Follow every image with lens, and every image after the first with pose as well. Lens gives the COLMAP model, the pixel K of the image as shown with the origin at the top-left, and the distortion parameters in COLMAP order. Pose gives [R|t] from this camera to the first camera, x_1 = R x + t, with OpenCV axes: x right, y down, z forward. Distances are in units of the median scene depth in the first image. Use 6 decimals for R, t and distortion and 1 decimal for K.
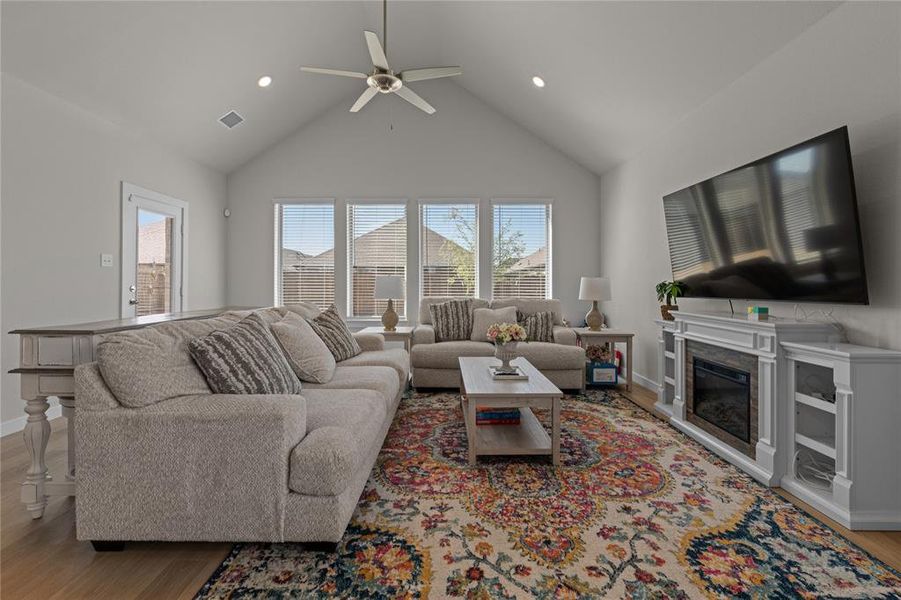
lens RADIAL K [[401.7, 0, 448.1], [0, 401.7, 287.5], [0, 0, 1]] dist [0.001194, 0.000054]
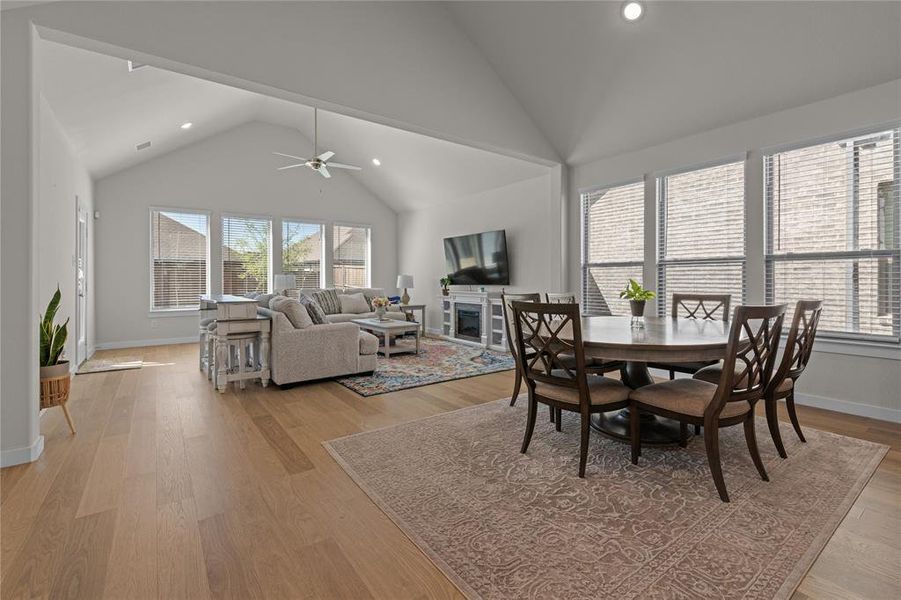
lens RADIAL K [[395.7, 0, 450.5], [0, 395.7, 300.0], [0, 0, 1]] dist [0.003808, 0.000417]
pose [[0.801736, -0.035523, 0.596621, -0.715686], [0.009262, 0.998851, 0.047025, 0.005149], [-0.597606, -0.032175, 0.801144, -0.734230]]
